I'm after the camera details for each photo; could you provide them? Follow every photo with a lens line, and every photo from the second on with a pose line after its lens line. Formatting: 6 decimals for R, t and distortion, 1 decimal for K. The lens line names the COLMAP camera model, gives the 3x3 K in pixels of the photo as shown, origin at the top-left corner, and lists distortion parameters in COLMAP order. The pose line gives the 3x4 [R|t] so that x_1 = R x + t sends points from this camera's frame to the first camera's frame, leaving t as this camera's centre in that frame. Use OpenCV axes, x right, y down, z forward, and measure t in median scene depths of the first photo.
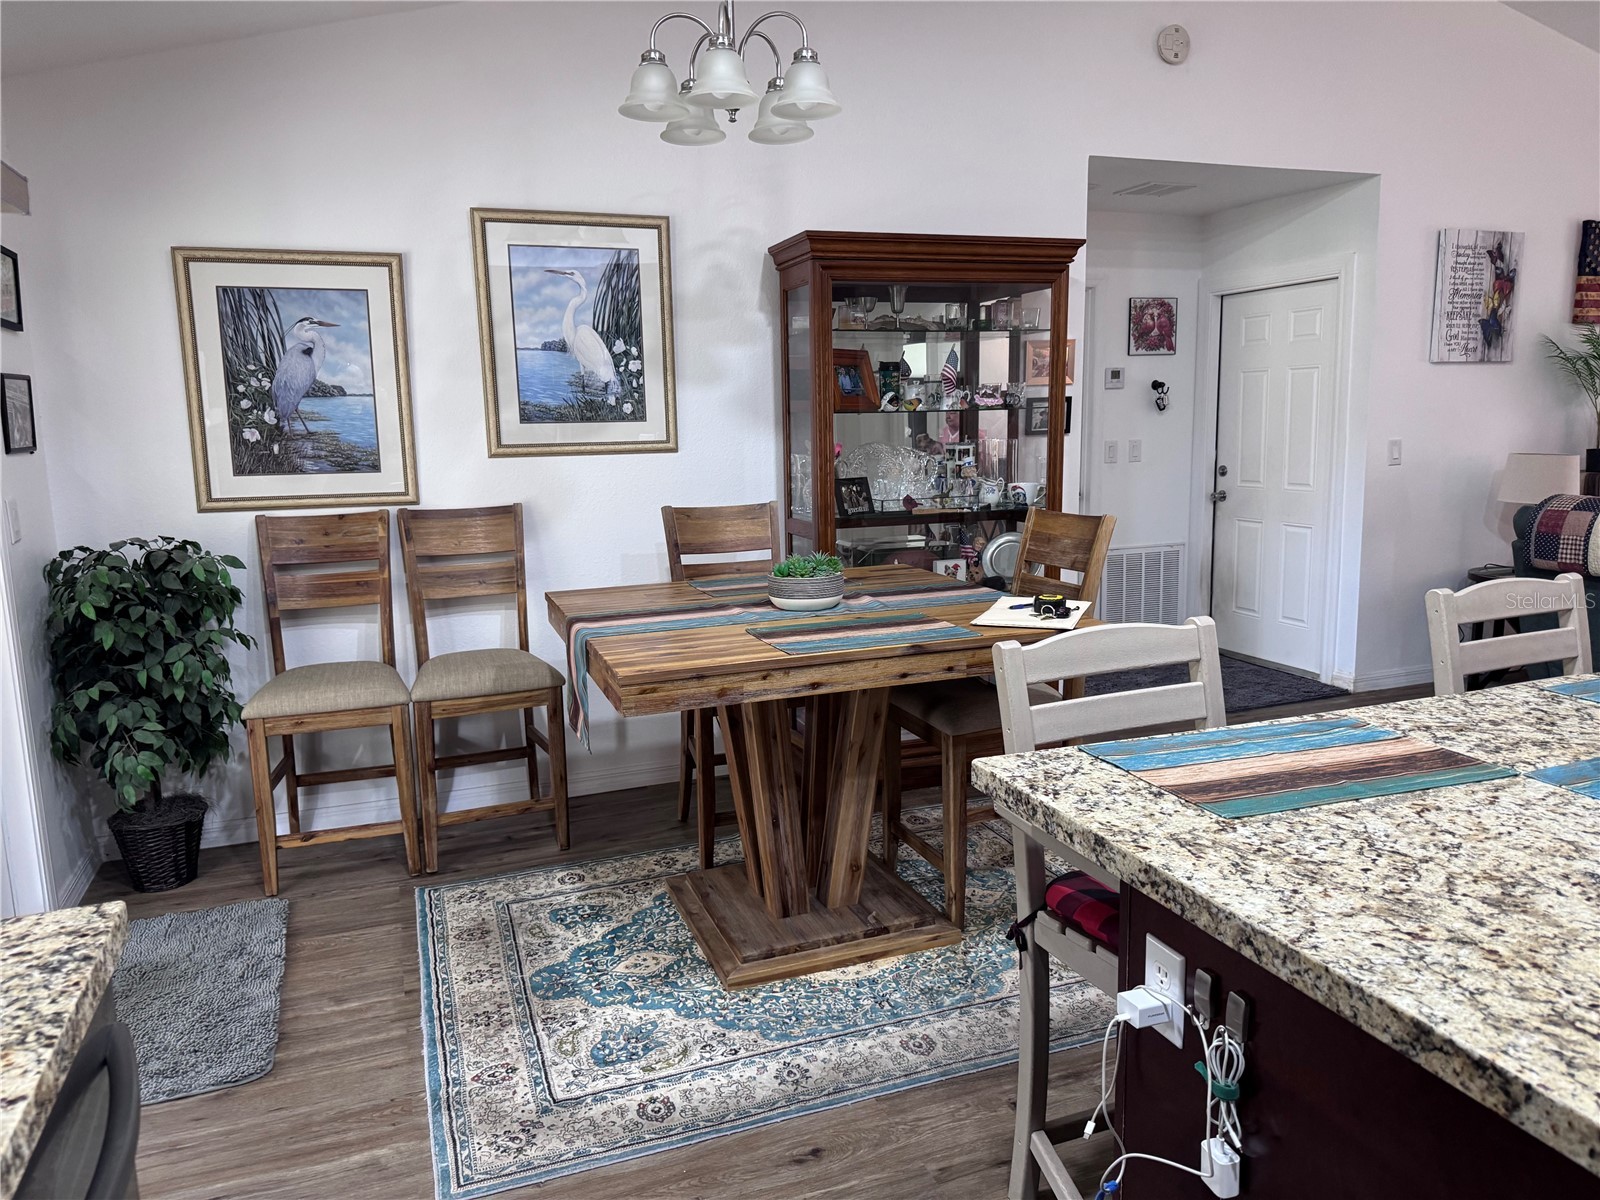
lens RADIAL K [[1126.3, 0, 799.7], [0, 1126.3, 608.3], [0, 0, 1]] dist [0.127376, -0.199467]
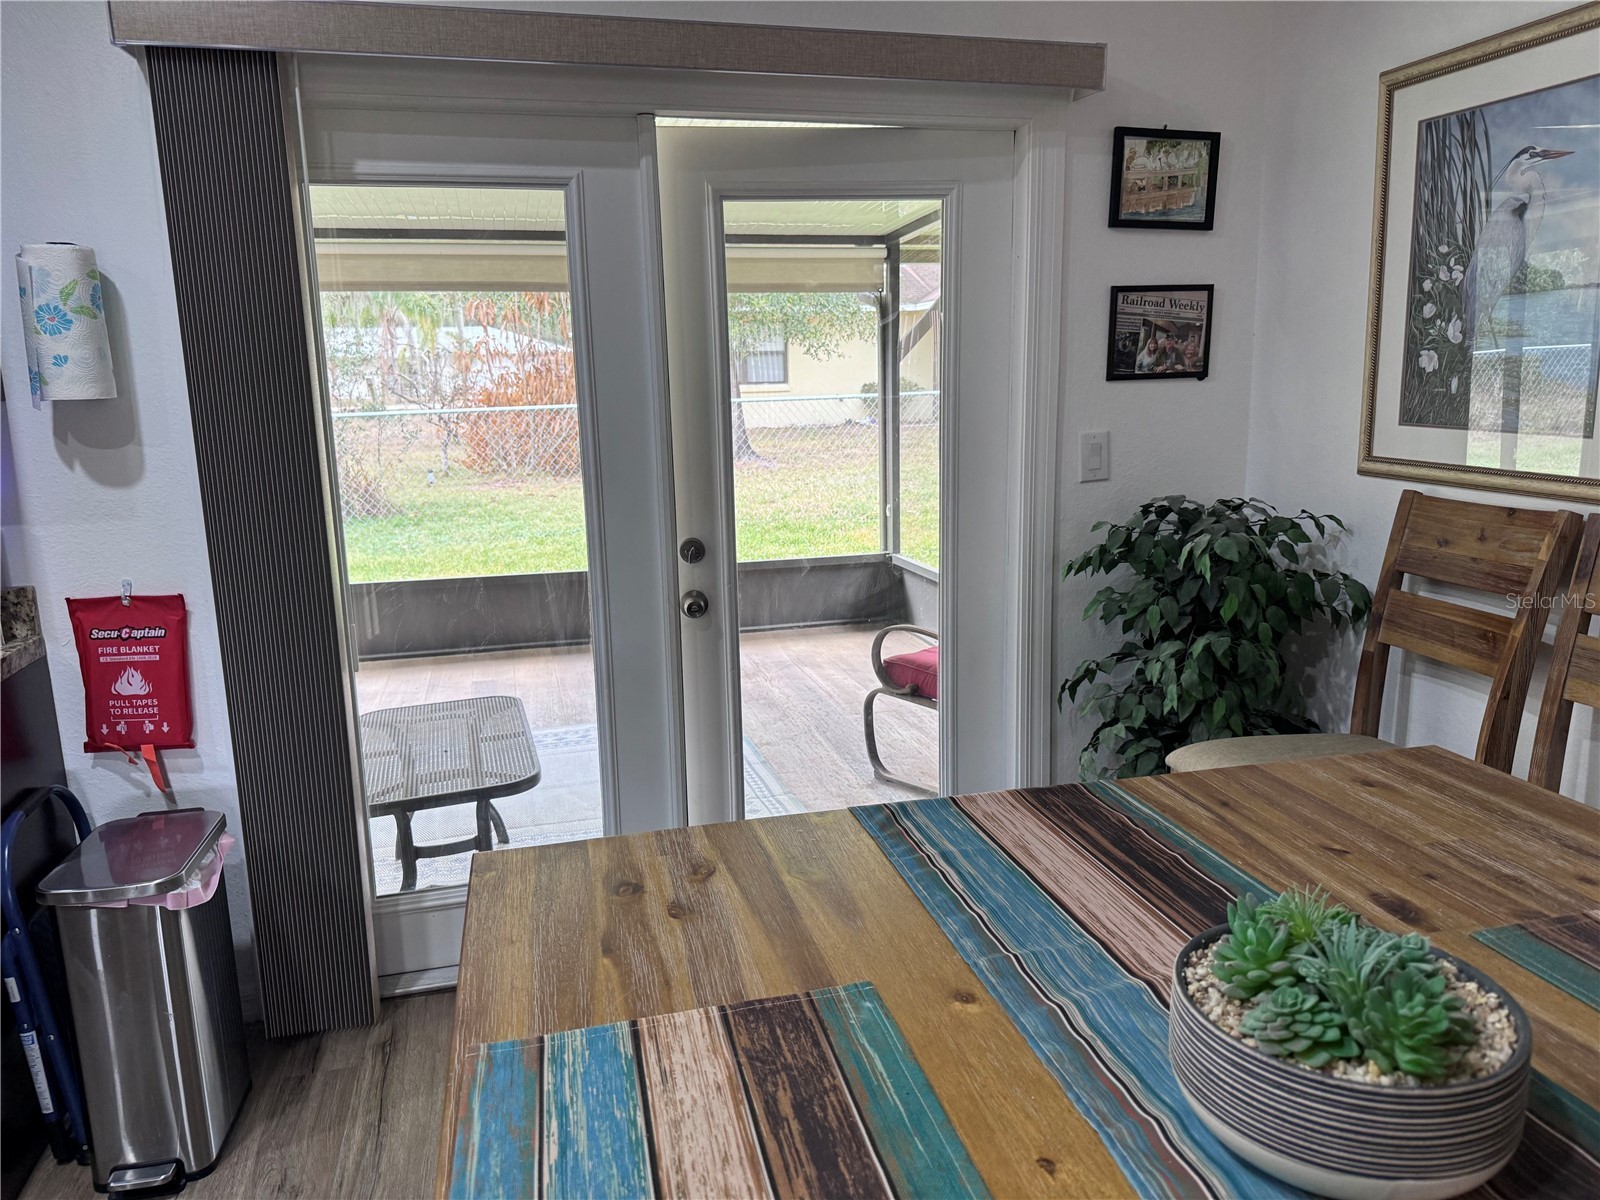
lens RADIAL K [[1135.1, 0, 797.2], [0, 1135.1, 601.6], [0, 0, 1]] dist [0.053970, -0.082737]
pose [[-0.111095, 0.213034, -0.970708, 0.172955], [-0.158851, 0.960390, 0.228949, -0.105622], [0.981032, 0.179633, -0.072853, 0.682225]]
